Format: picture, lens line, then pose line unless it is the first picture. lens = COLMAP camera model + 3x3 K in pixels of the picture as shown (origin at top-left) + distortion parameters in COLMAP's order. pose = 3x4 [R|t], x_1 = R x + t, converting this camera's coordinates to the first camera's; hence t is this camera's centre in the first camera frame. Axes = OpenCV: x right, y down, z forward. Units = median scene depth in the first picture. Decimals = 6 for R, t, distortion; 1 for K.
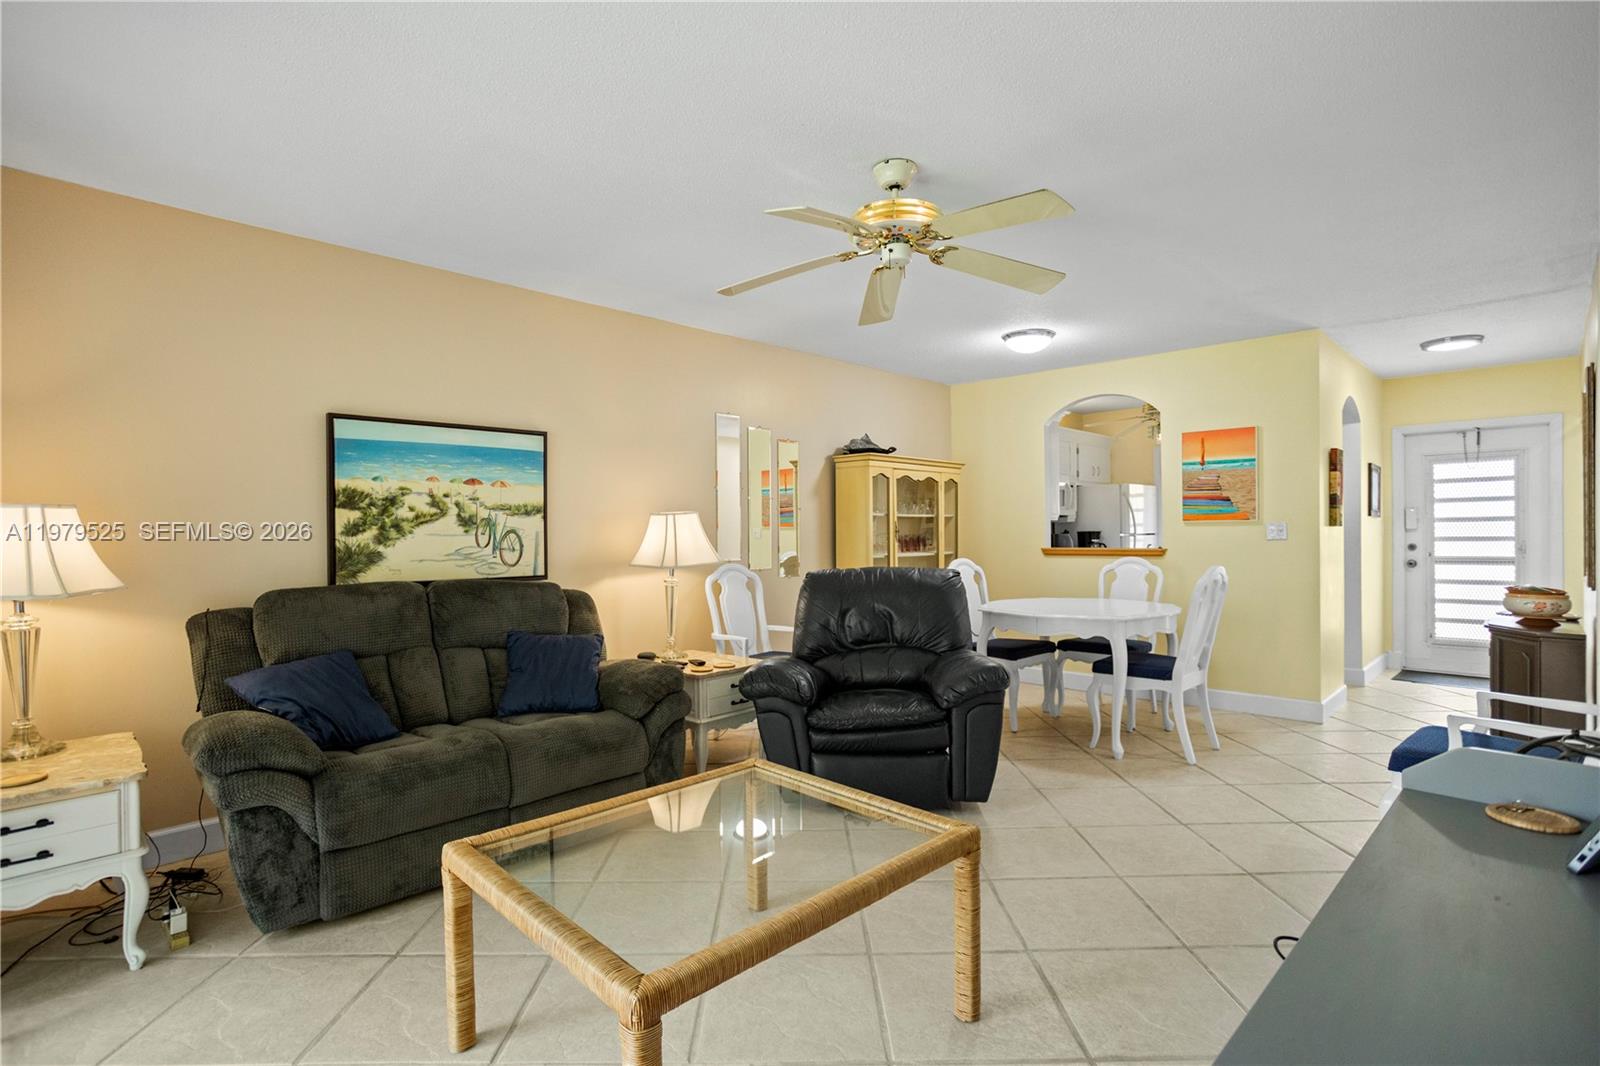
lens RADIAL K [[777.1, 0, 750.4], [0, 777.1, 541.1], [0, 0, 1]] dist [0.005894, 0.001471]
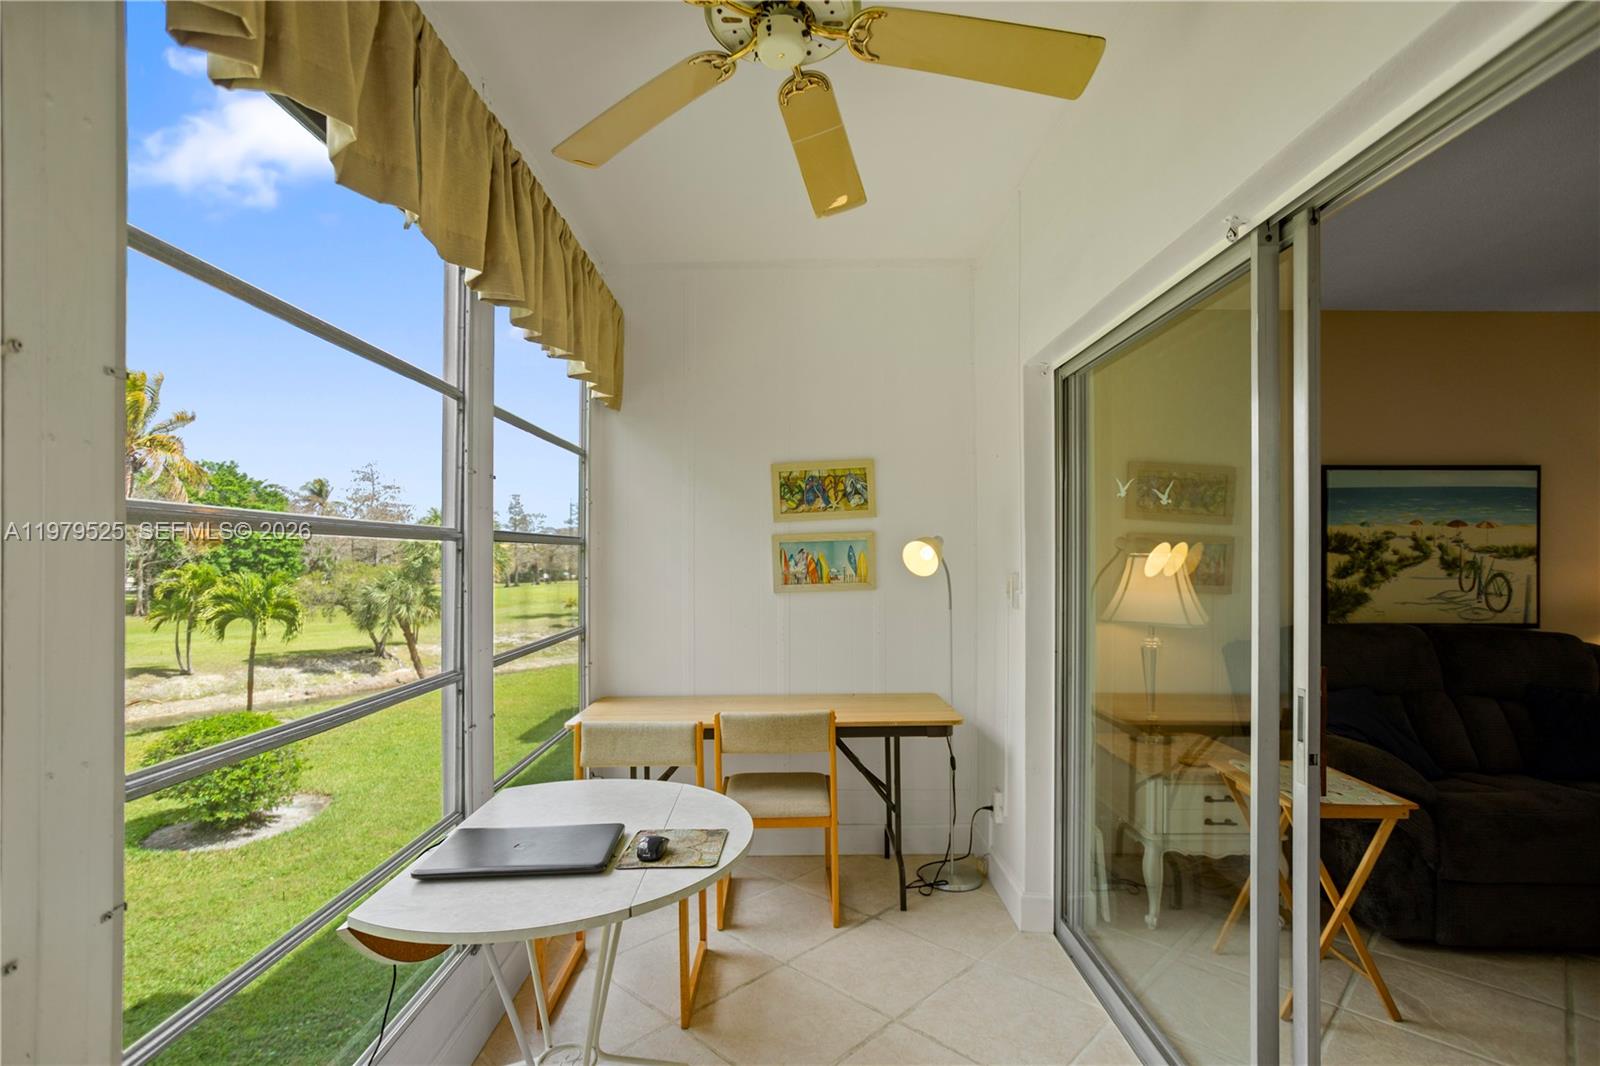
lens RADIAL K [[777.1, 0, 800.1], [0, 777.1, 537.5], [0, 0, 1]] dist [0.005894, 0.001471]
pose [[0.737816, 0.000239, -0.675002, -0.319283], [-0.015955, 0.999727, -0.017086, -0.030674], [0.674813, 0.023376, 0.737618, -0.284651]]
